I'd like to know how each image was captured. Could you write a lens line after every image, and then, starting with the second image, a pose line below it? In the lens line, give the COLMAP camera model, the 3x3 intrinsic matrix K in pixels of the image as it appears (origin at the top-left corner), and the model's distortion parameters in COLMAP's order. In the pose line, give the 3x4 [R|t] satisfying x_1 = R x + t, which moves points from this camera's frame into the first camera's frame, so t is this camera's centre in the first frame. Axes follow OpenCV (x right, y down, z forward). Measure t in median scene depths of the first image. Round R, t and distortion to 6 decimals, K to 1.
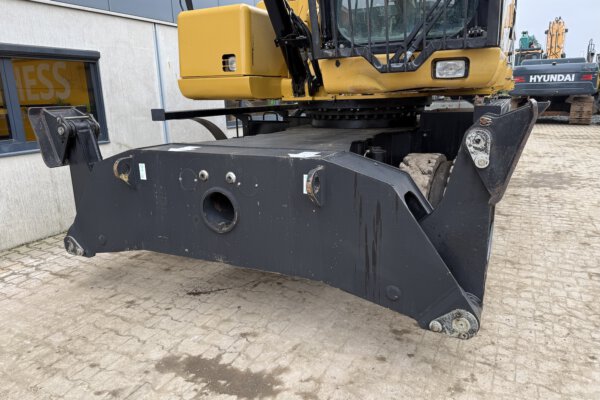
lens RADIAL K [[420.3, 0, 299.6], [0, 420.3, 188.7], [0, 0, 1]] dist [0.078405, -0.095858]
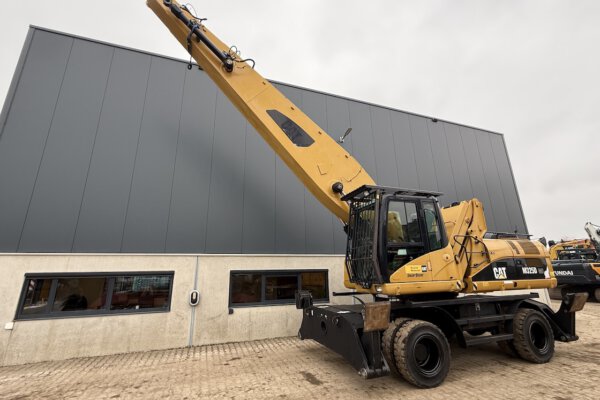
lens RADIAL K [[259.1, 0, 300.0], [0, 259.1, 200.0], [0, 0, 1]] dist [0.002831, 0.000417]
pose [[0.734099, -0.175597, -0.655946, 0.951065], [-0.144925, 0.903214, -0.403982, -0.003165], [0.663397, 0.391626, 0.637600, -0.668040]]
